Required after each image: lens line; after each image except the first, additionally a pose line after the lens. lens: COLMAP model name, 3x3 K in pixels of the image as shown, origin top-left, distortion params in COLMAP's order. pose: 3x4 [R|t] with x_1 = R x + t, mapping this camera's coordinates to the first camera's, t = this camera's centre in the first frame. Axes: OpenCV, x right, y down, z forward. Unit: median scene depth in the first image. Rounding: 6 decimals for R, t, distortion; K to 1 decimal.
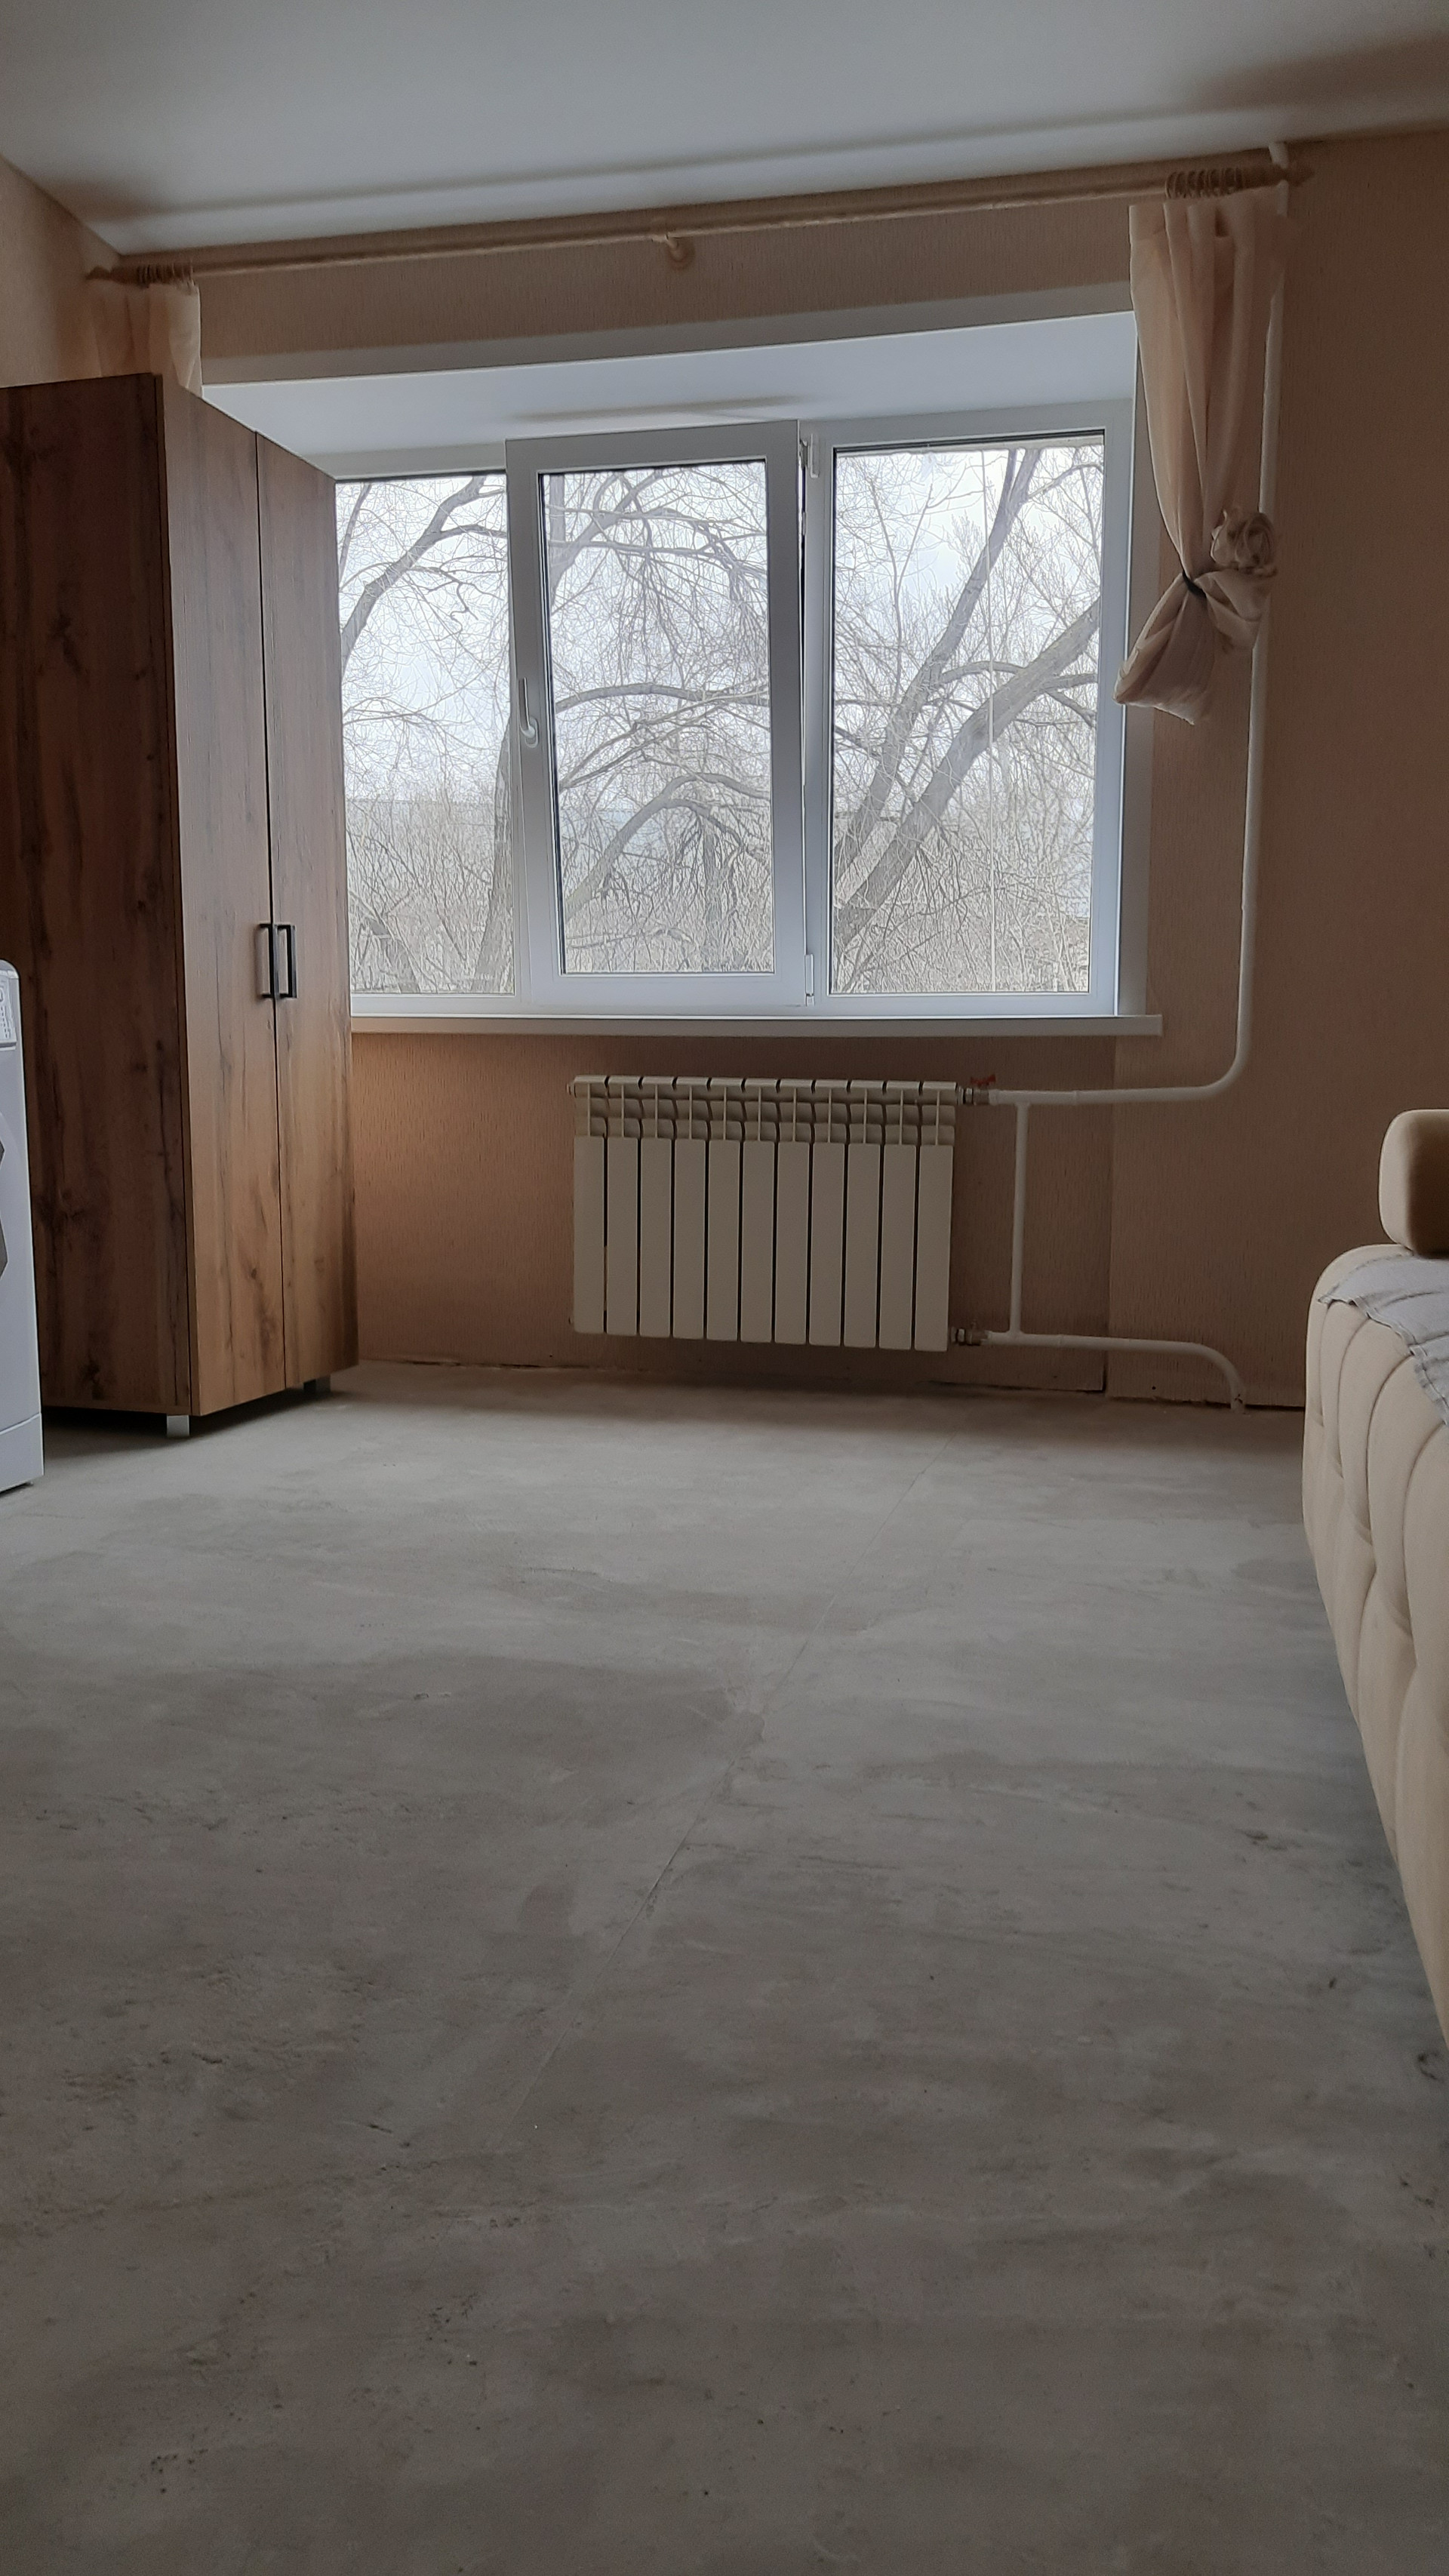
lens RADIAL K [[1872.0, 0, 730.7], [0, 1872.0, 1297.0], [0, 0, 1]] dist [0.057123, -0.058443]
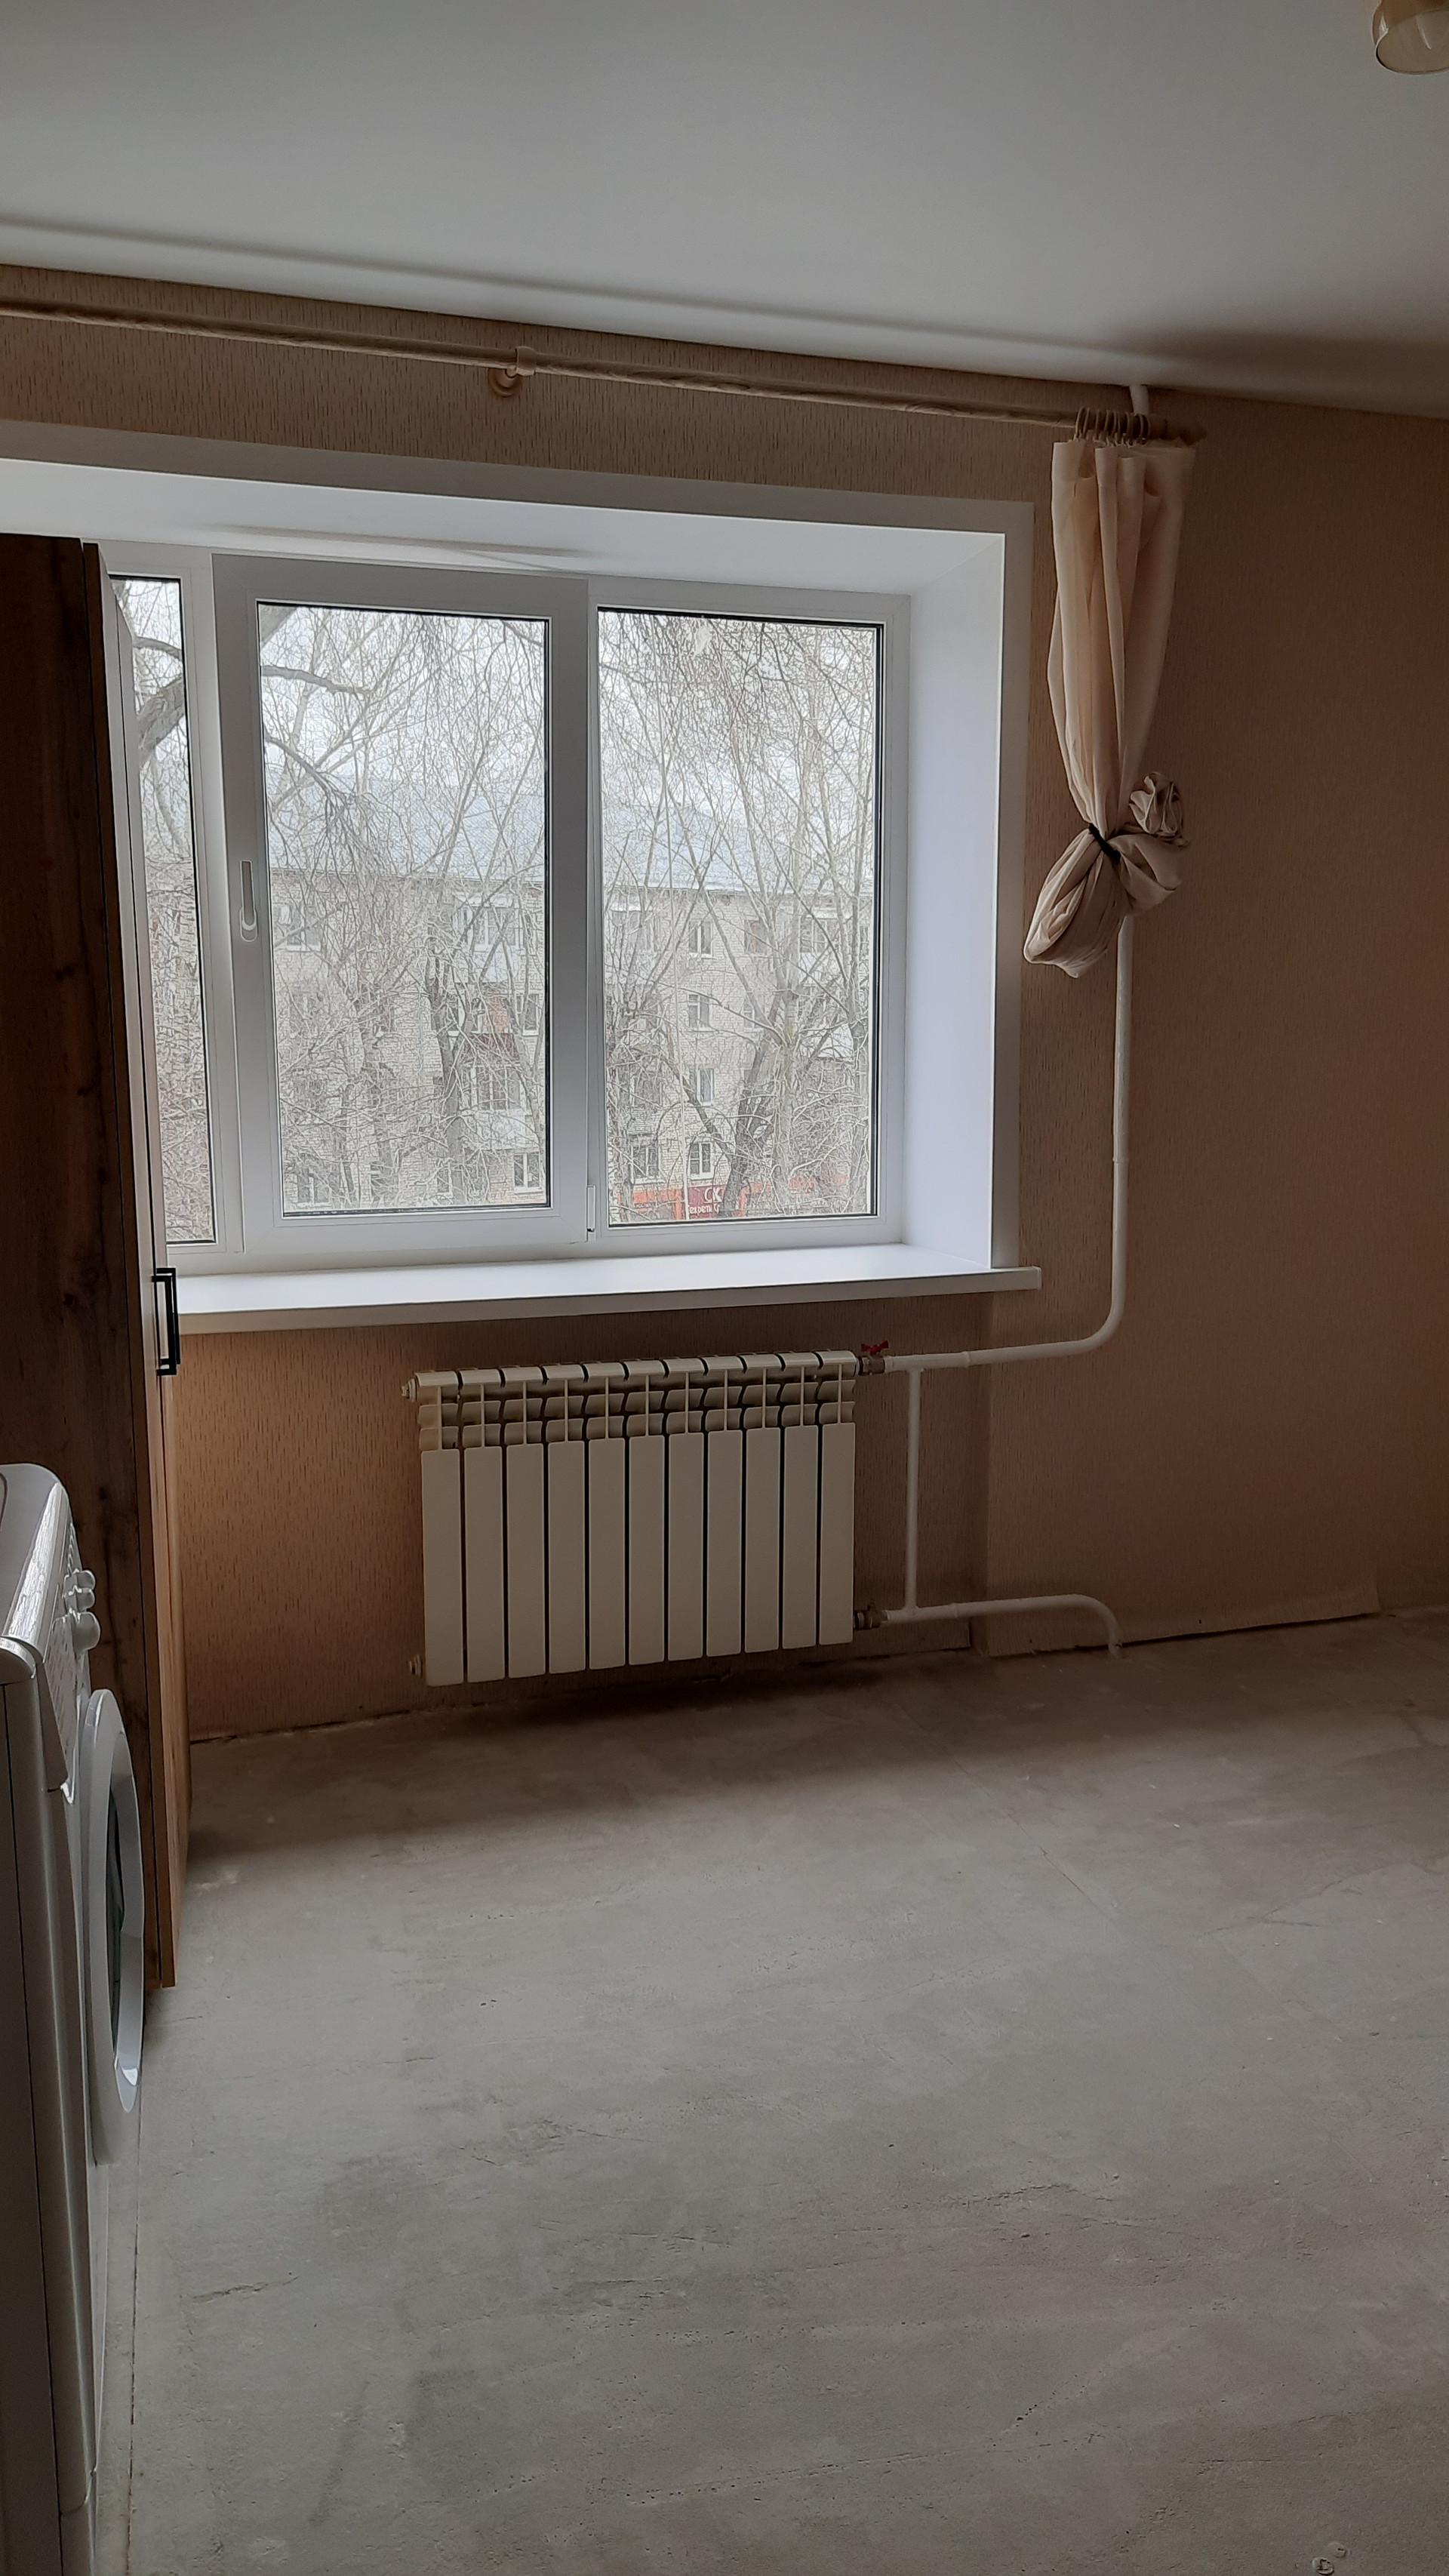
lens RADIAL K [[1872.0, 0, 720.6], [0, 1872.0, 1296.1], [0, 0, 1]] dist [0.057123, -0.058443]
pose [[0.860786, -0.089987, 0.500949, -0.417734], [0.068579, 0.995777, 0.061035, -0.216455], [-0.504326, -0.018184, 0.863322, 0.262971]]
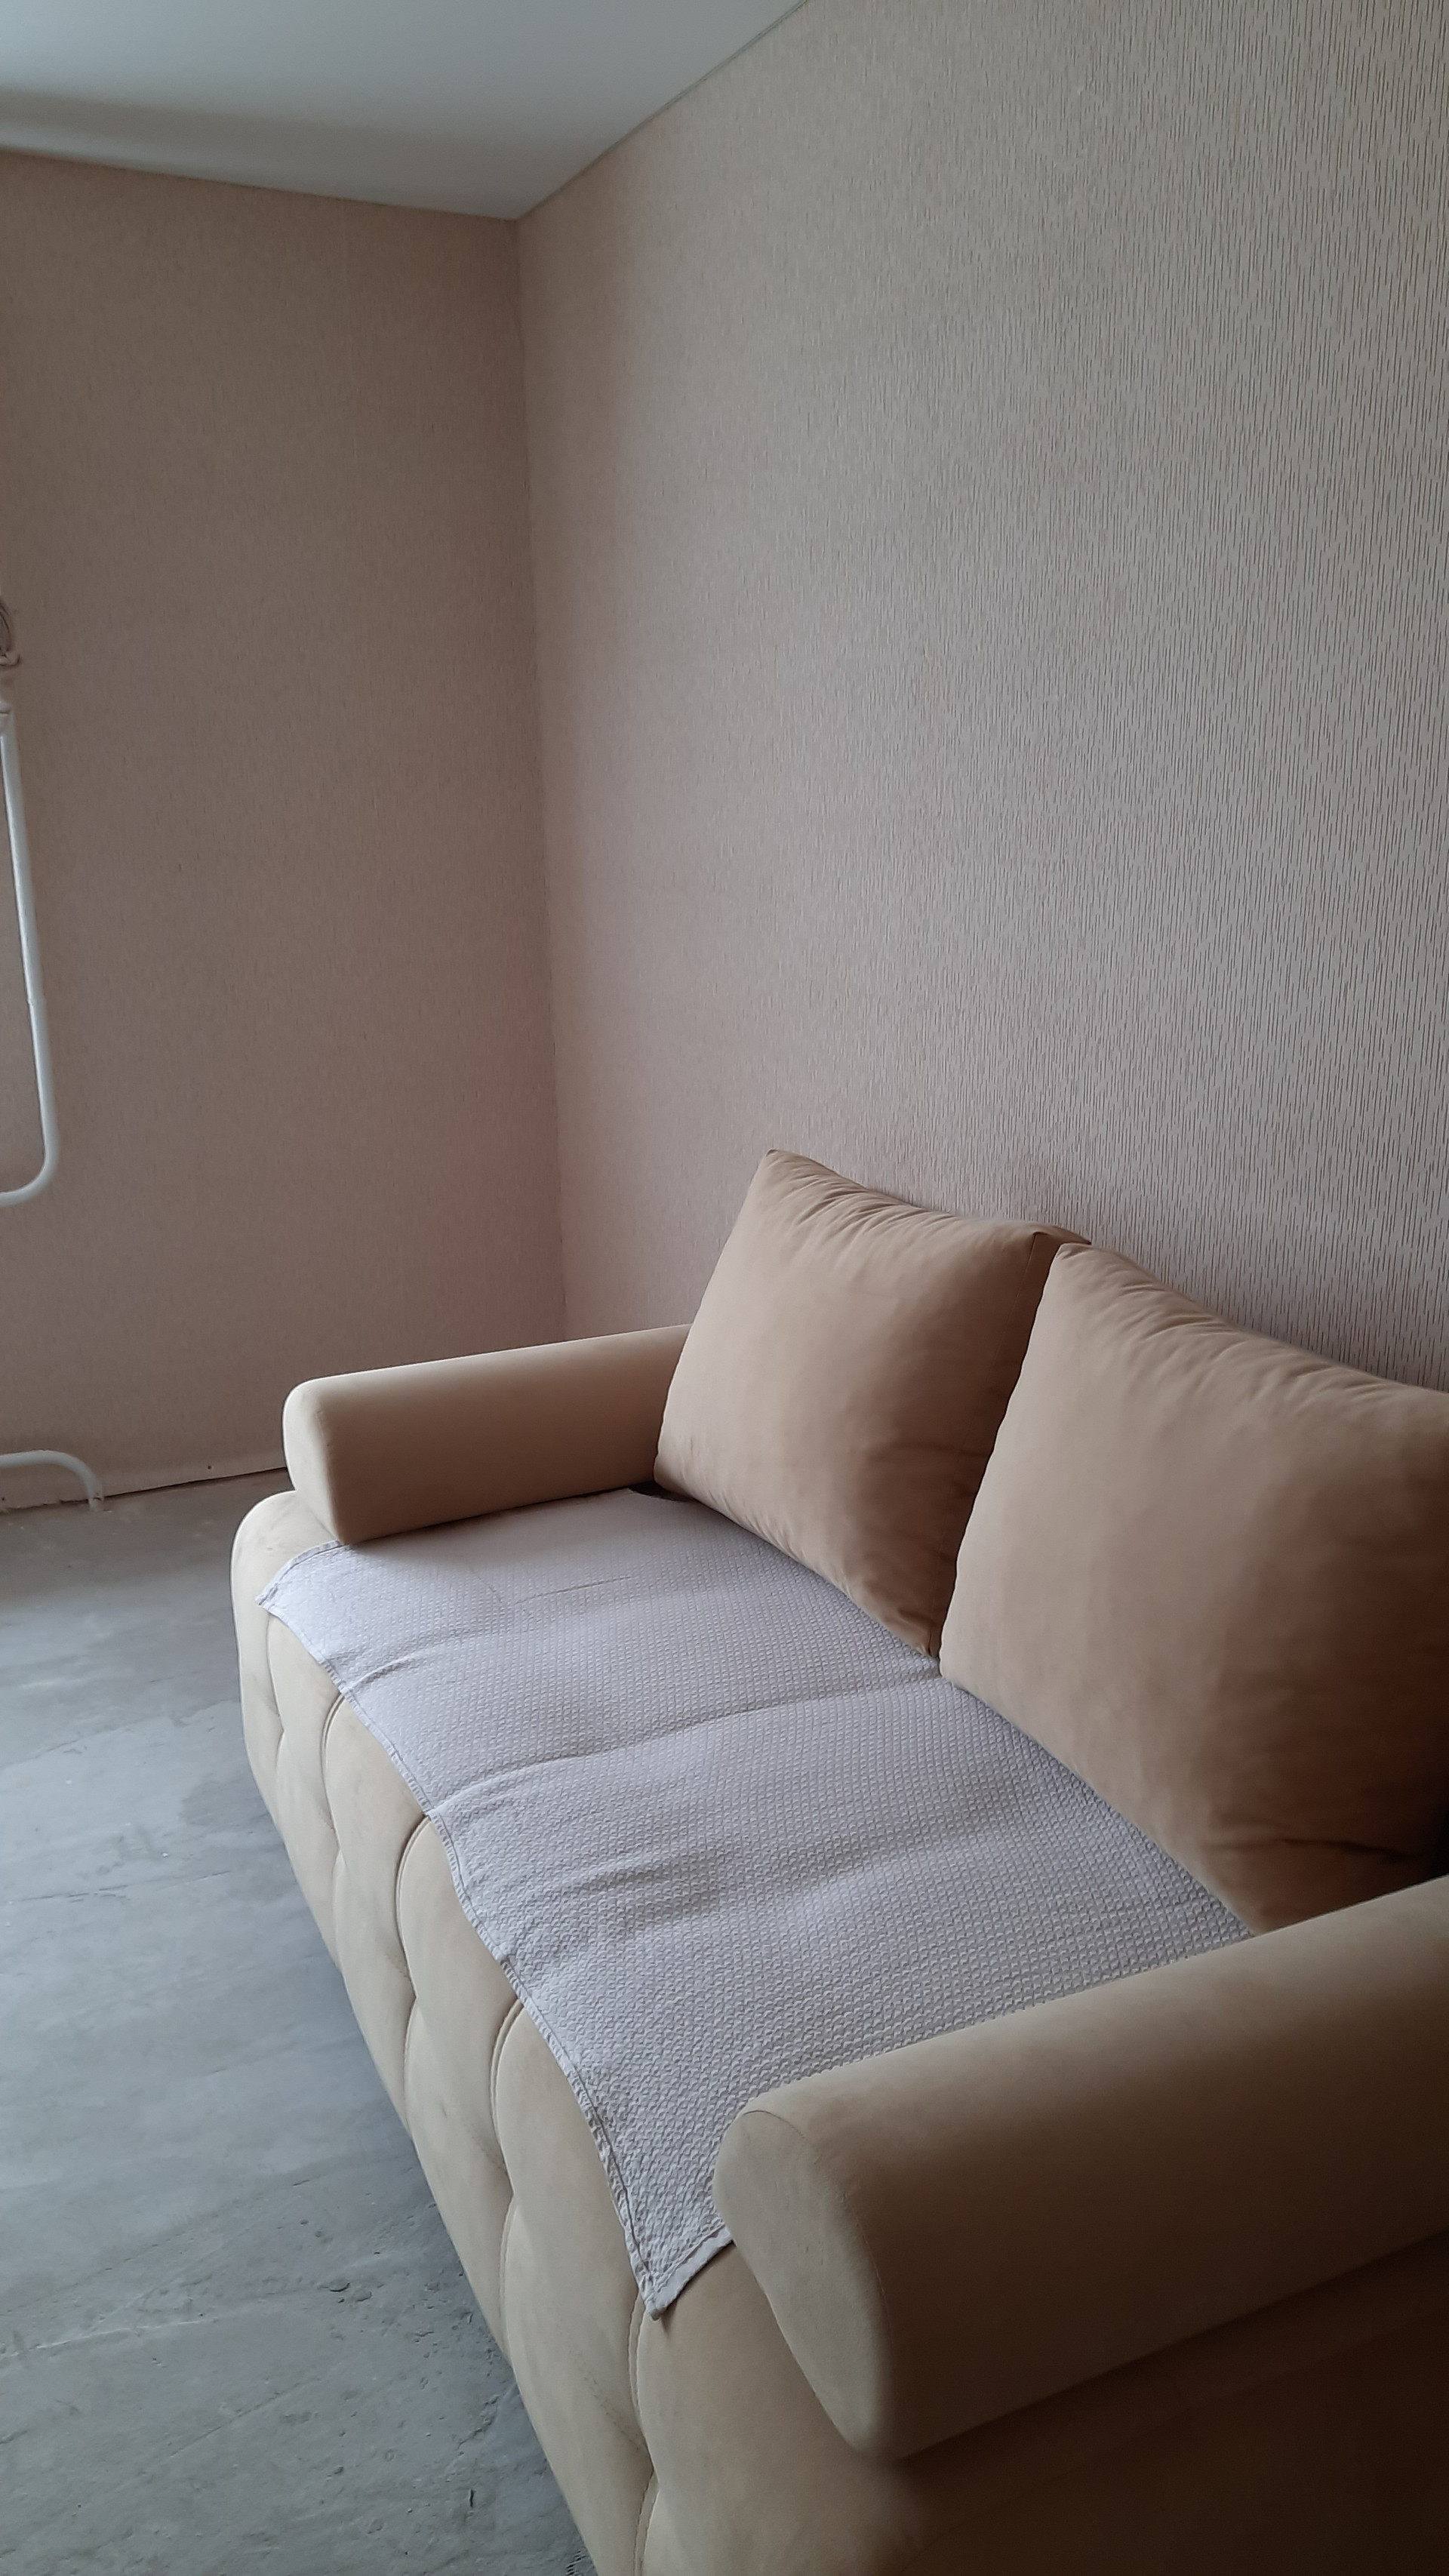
lens RADIAL K [[1849.4, 0, 734.8], [0, 1849.4, 1295.5], [0, 0, 1]] dist [0.031559, -0.005225]
pose [[0.778254, -0.171943, 0.603950, -0.040962], [0.079982, 0.981091, 0.176249, -0.204925], [-0.622835, -0.088862, 0.777290, 0.047765]]
